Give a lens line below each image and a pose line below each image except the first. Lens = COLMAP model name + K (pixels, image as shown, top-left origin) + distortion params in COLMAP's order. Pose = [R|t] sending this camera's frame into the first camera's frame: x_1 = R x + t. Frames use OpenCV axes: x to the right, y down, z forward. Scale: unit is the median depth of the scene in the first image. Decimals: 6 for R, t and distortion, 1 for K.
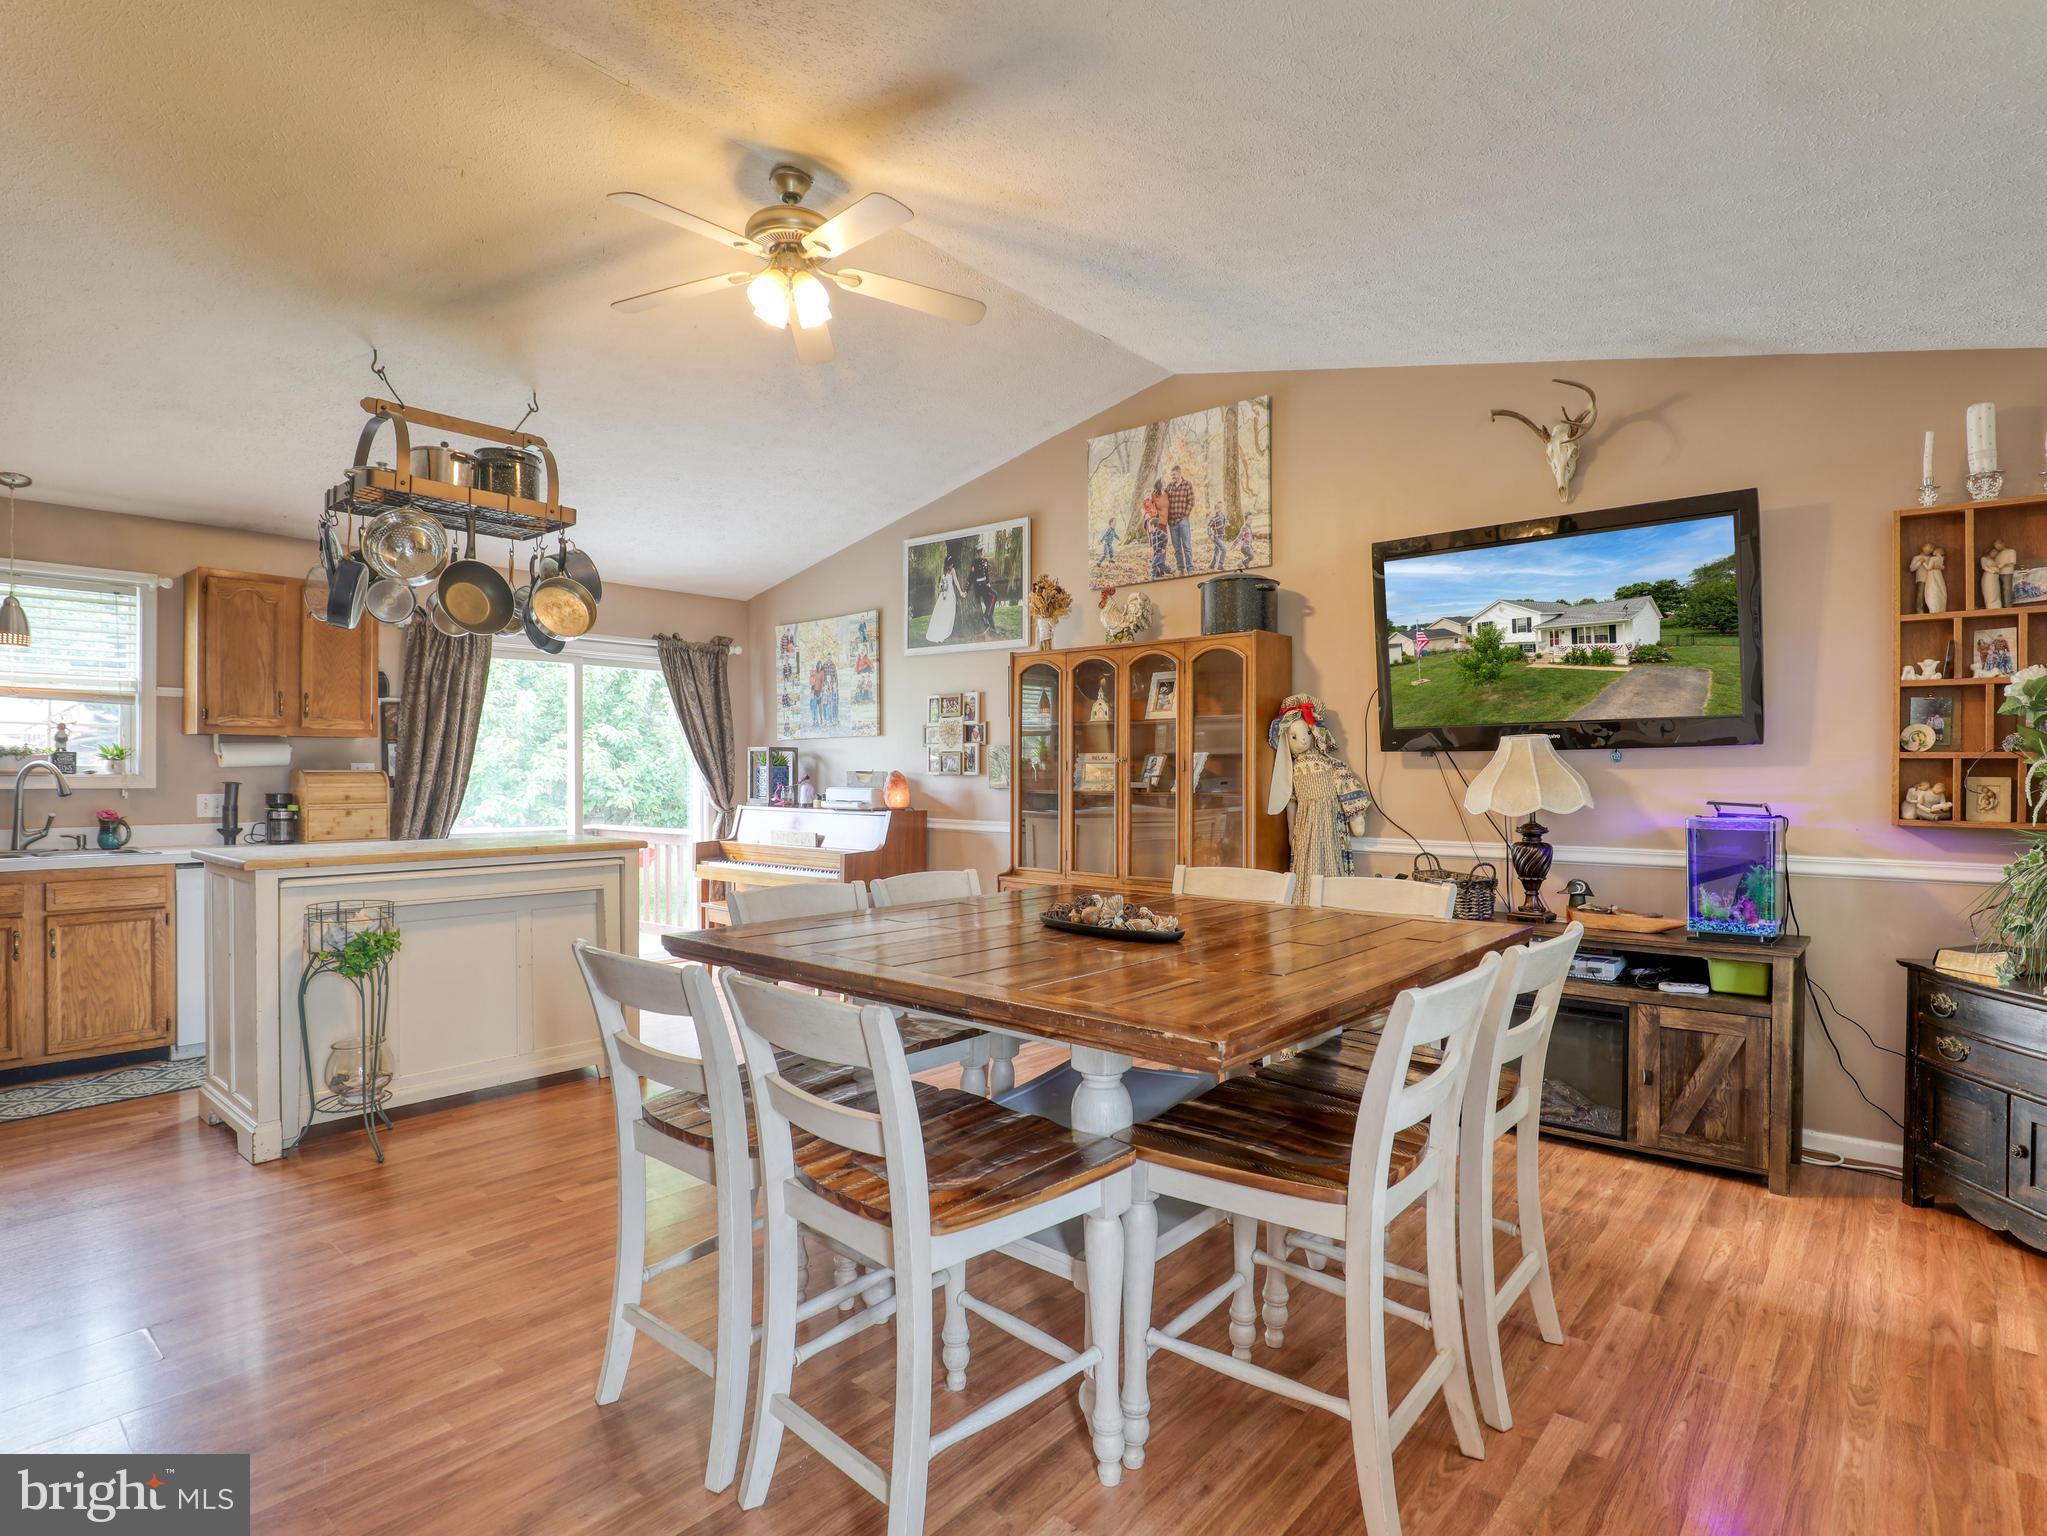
lens RADIAL K [[1075.8, 0, 943.0], [0, 1075.8, 763.3], [0, 0, 1]] dist [-0.038225, 0.002050]
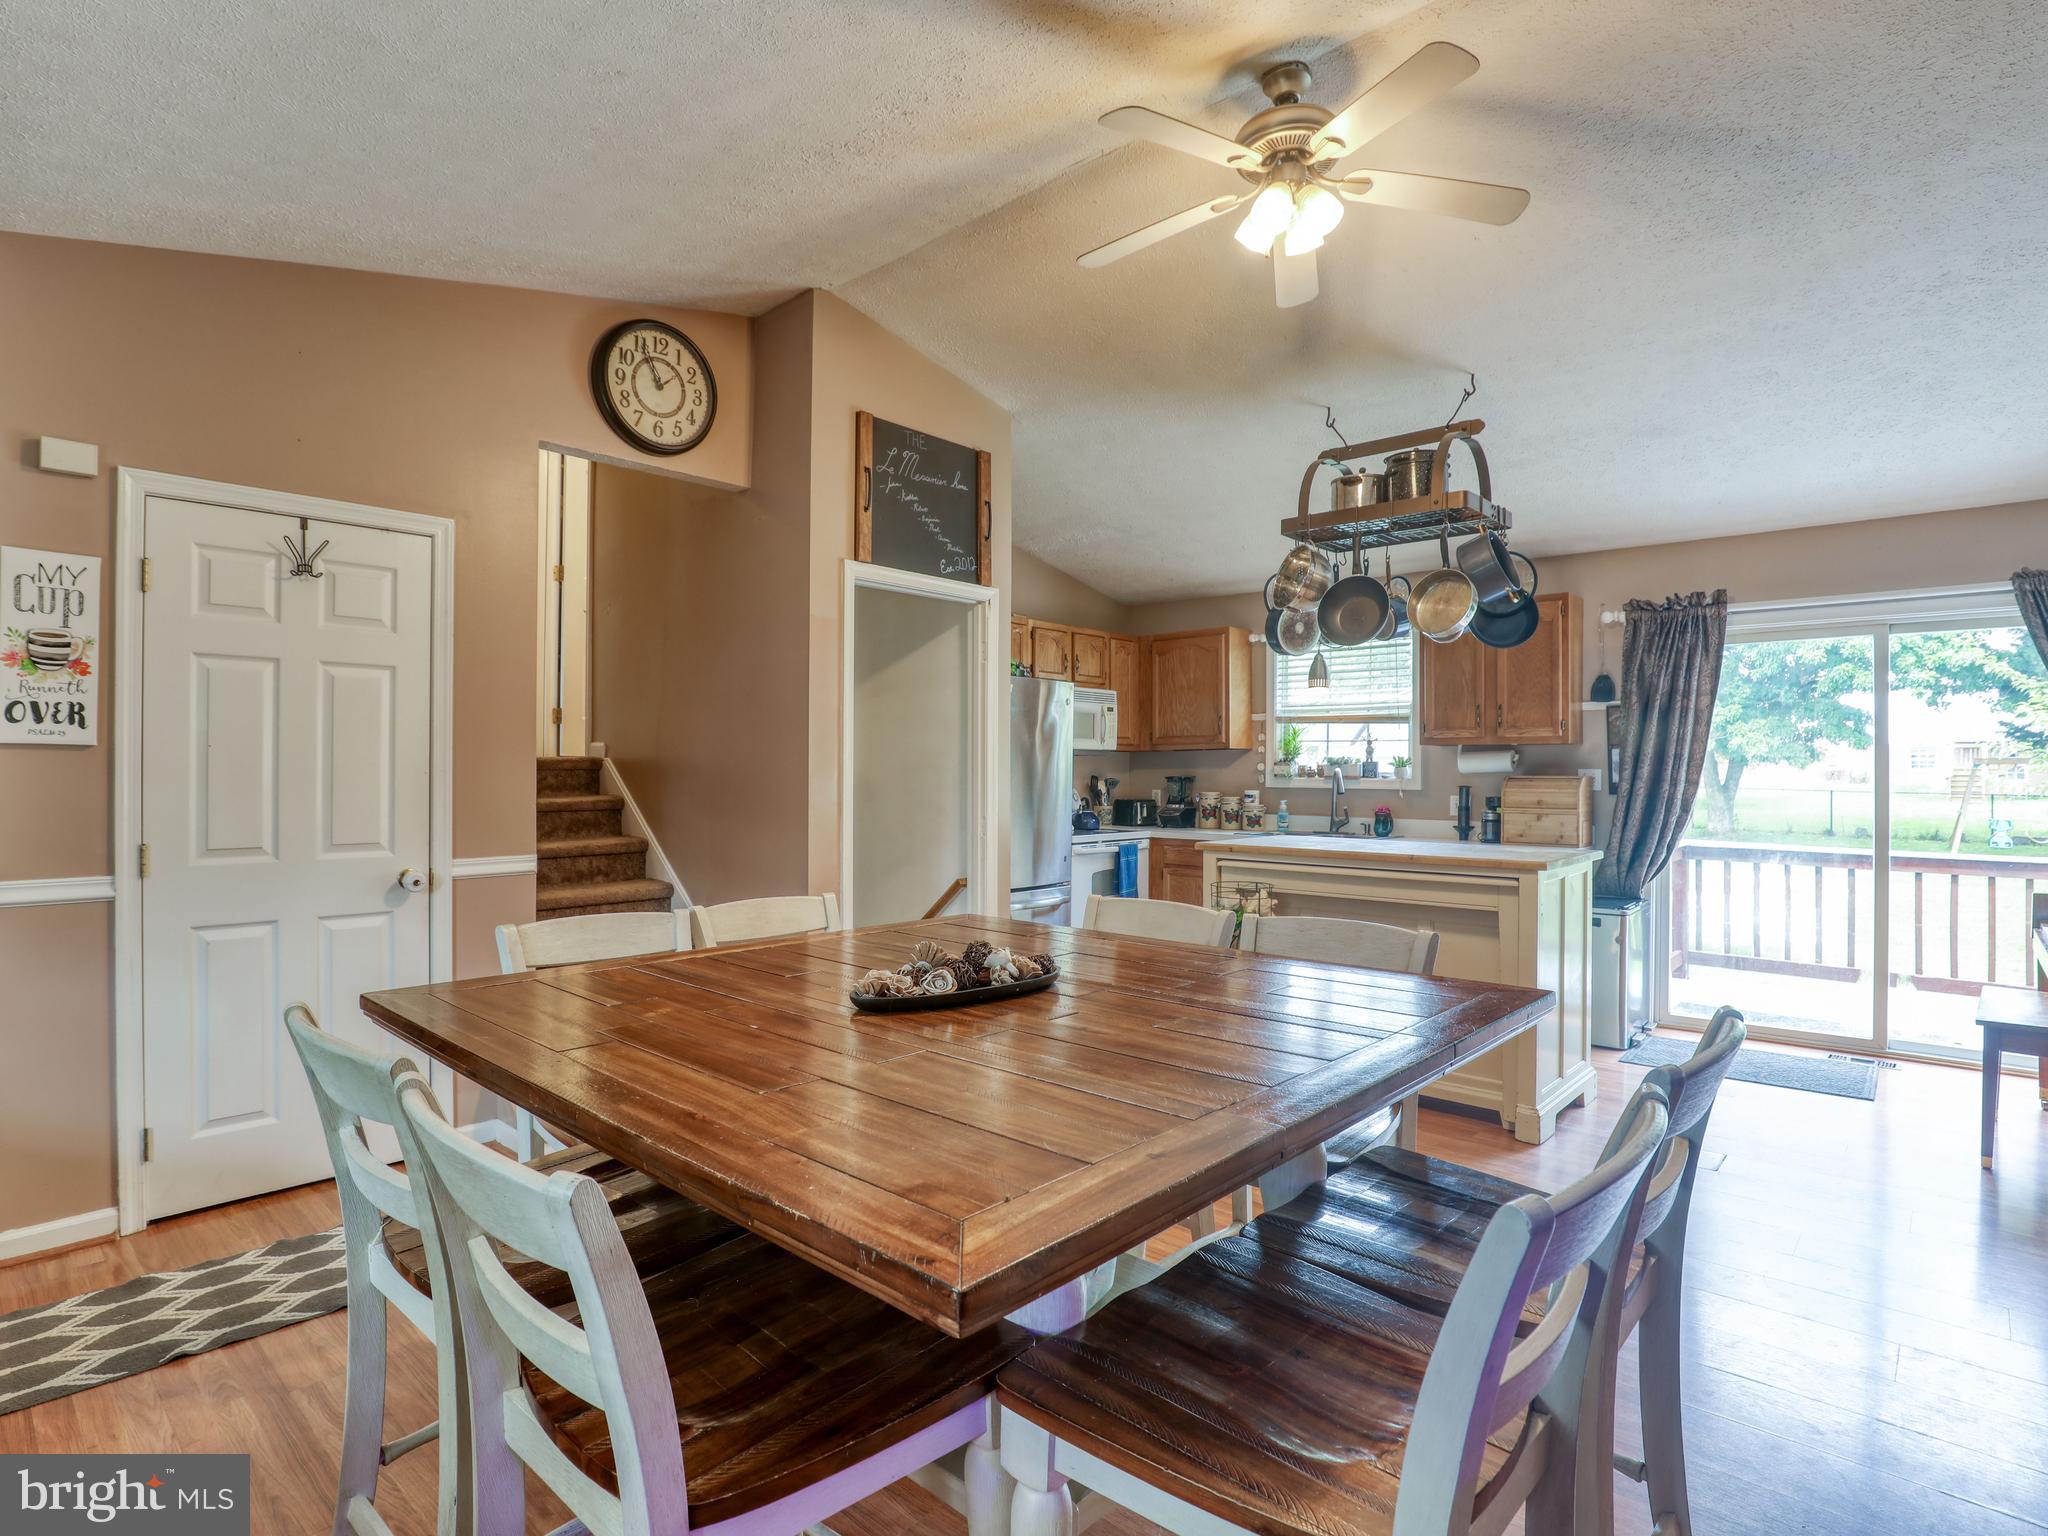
lens RADIAL K [[1042.0, 0, 1024.0], [0, 1042.0, 768.0], [0, 0, 1]] dist [-0.039487, 0.000171]
pose [[0.021337, -0.005043, -0.999760, 0.431712], [0.001351, 0.999987, -0.005015, 0.003037], [0.999771, -0.001243, 0.021343, 0.486958]]
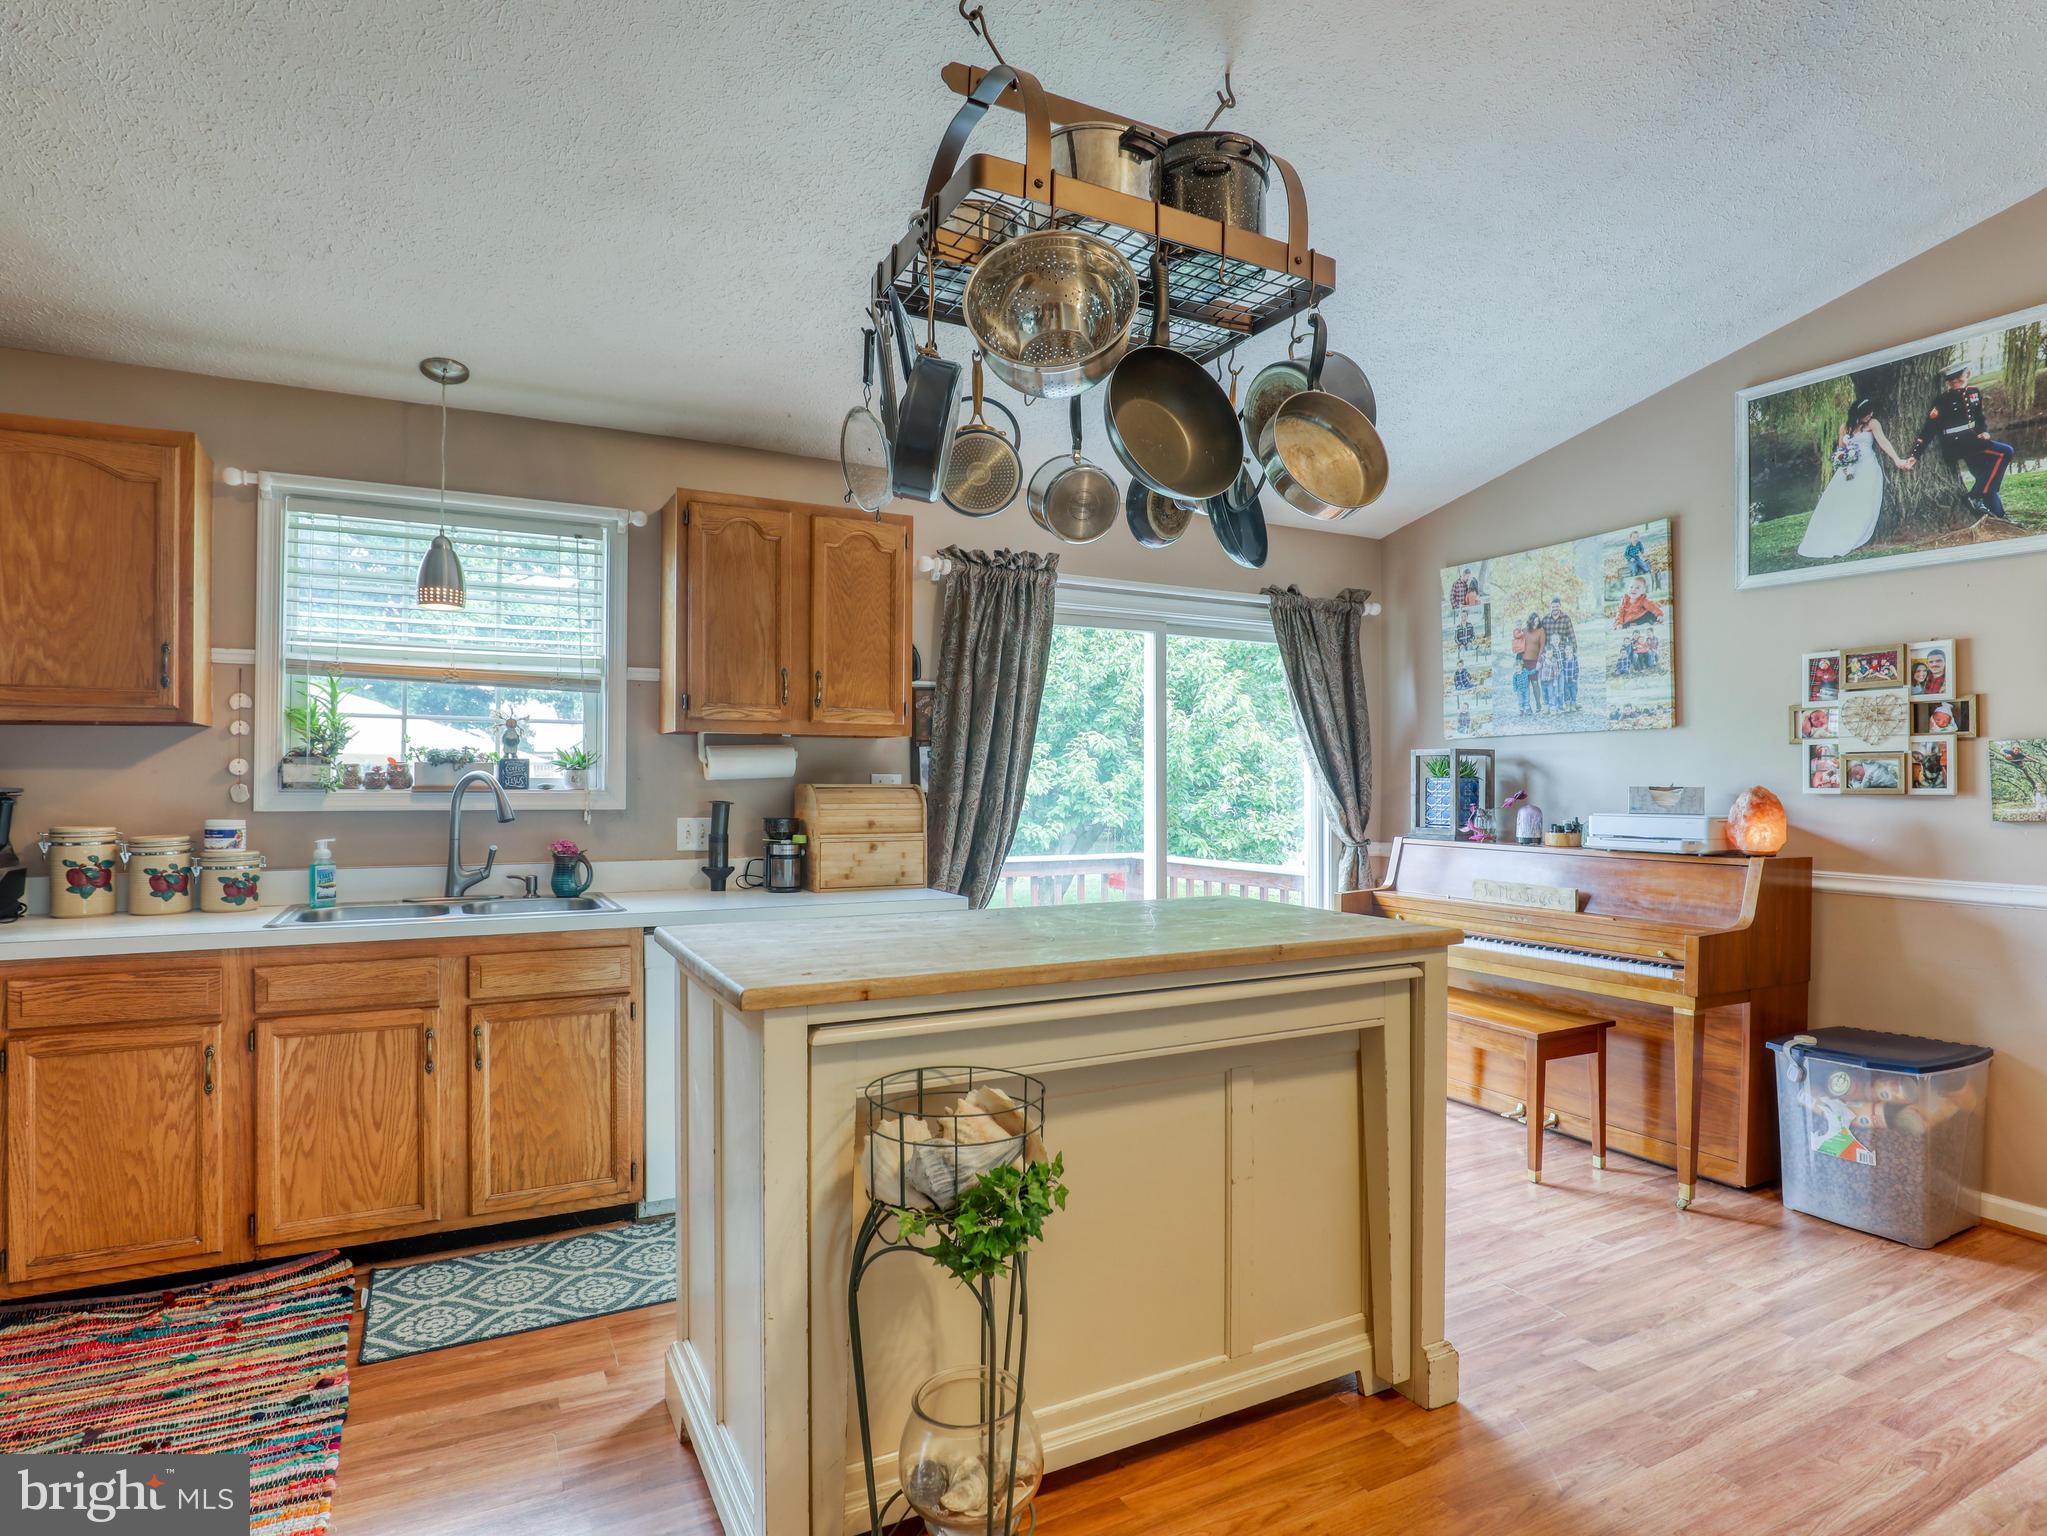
lens RADIAL K [[1041.5, 0, 1023.5], [0, 1041.5, 768.0], [0, 0, 1]] dist [-0.039487, 0.000171]
pose [[0.951821, -0.003288, -0.306638, -0.267055], [0.000953, 0.999969, -0.007763, 0.001172], [0.306654, 0.007097, 0.951795, 0.401187]]
